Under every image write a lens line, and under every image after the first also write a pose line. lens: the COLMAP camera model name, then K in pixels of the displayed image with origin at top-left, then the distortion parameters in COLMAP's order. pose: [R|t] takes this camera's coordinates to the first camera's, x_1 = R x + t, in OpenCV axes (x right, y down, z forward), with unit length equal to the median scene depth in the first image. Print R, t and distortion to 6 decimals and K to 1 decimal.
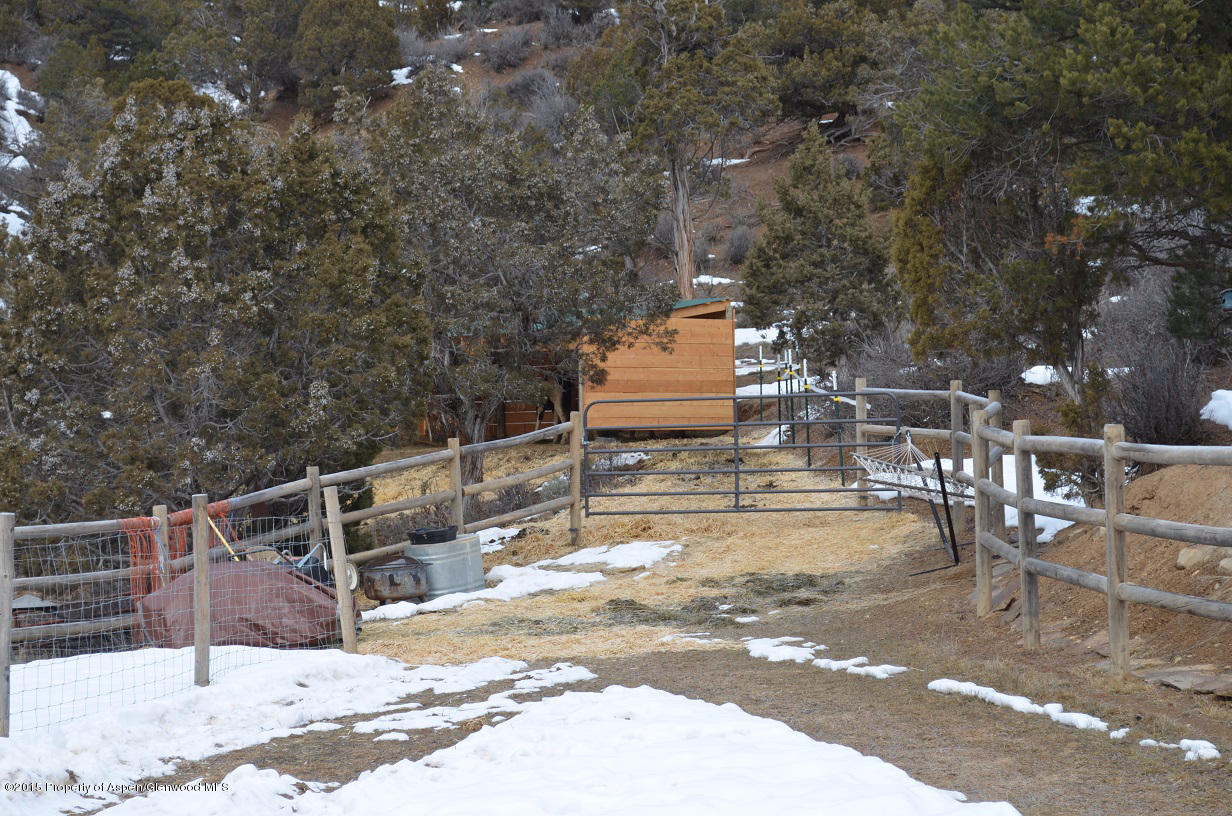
lens RADIAL K [[2851.7, 0, 616.2], [0, 2851.7, 409.6], [0, 0, 1]] dist [-0.052761, 0.000000]
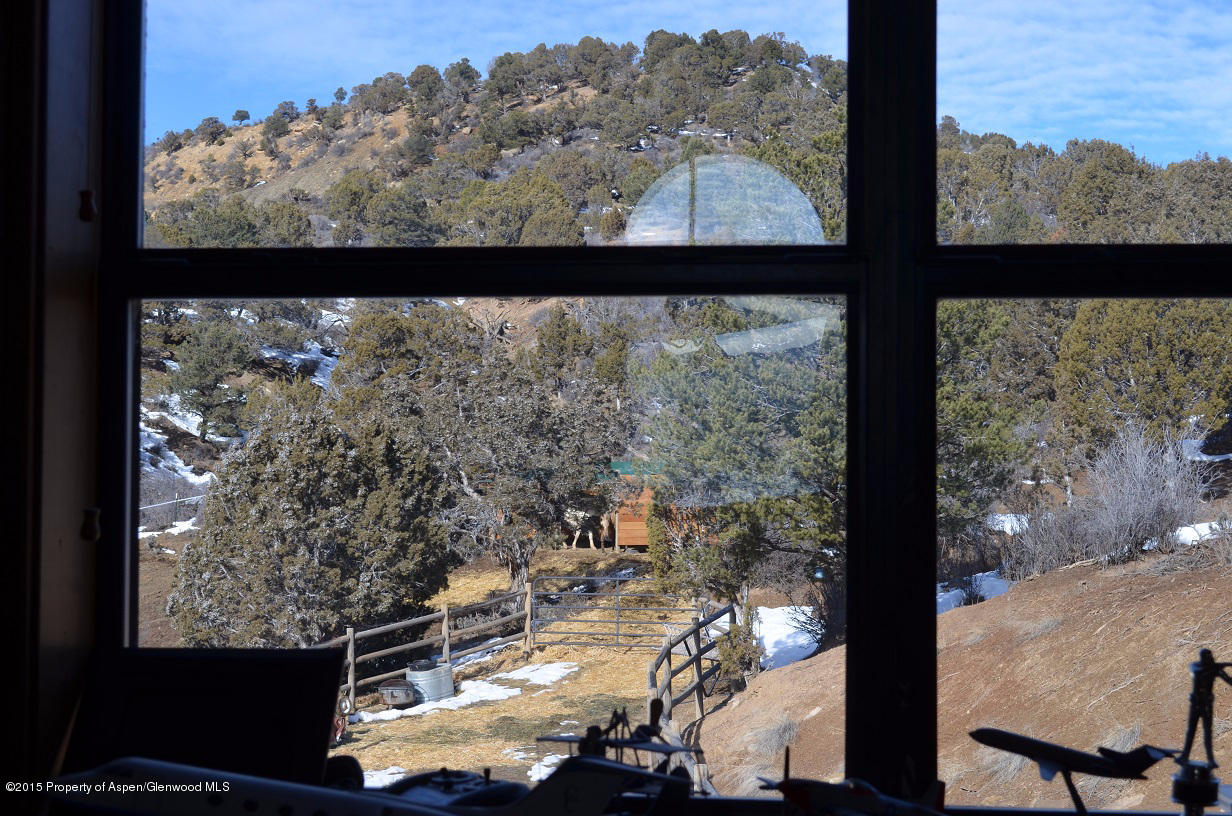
lens RADIAL K [[1891.9, 0, 624.5], [0, 1891.9, 406.7], [0, 0, 1]] dist [-0.002957, 0.000000]
pose [[0.996361, 0.014650, -0.083968, 0.149792], [-0.016555, 0.999620, -0.022032, -0.088555], [0.083614, 0.023342, 0.996225, -0.145235]]
